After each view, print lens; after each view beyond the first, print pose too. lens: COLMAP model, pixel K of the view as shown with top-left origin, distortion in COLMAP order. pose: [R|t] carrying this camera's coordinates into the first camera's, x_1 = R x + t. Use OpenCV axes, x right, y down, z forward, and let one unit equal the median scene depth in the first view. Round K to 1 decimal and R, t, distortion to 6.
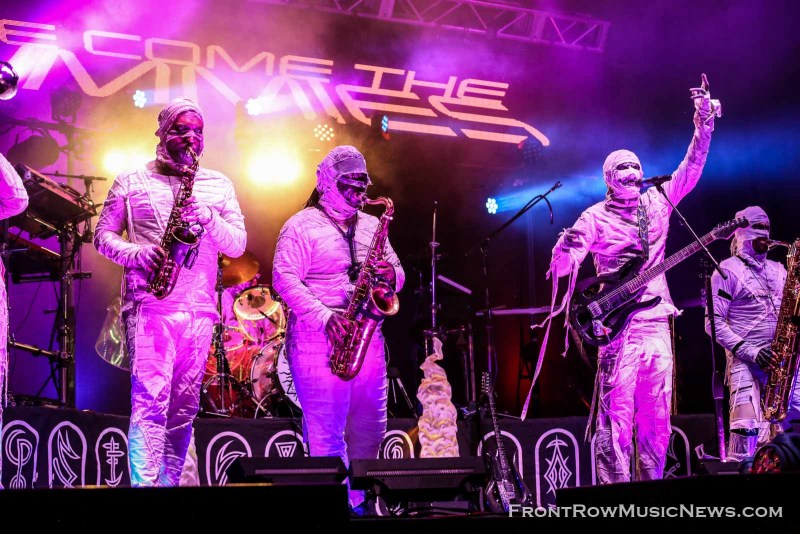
lens RADIAL K [[1762.1, 0, 404.1], [0, 1762.1, 263.8], [0, 0, 1]] dist [-0.199478, 0.000000]
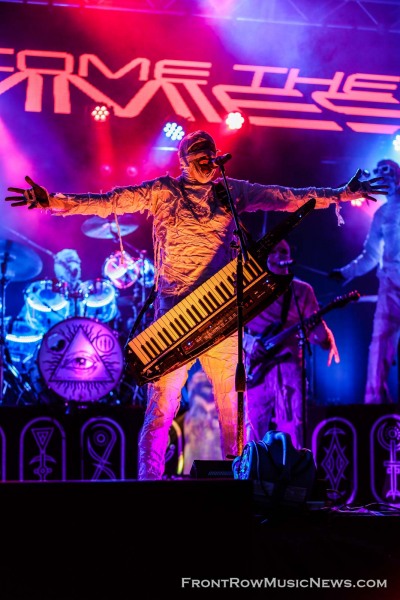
lens RADIAL K [[1522.0, 0, 196.0], [0, 1522.0, 305.0], [0, 0, 1]] dist [-0.122881, 0.000000]
pose [[0.956817, -0.013813, -0.290363, 0.225825], [0.021692, 0.999478, 0.023932, 0.007293], [0.289881, -0.029197, 0.956617, 0.135825]]
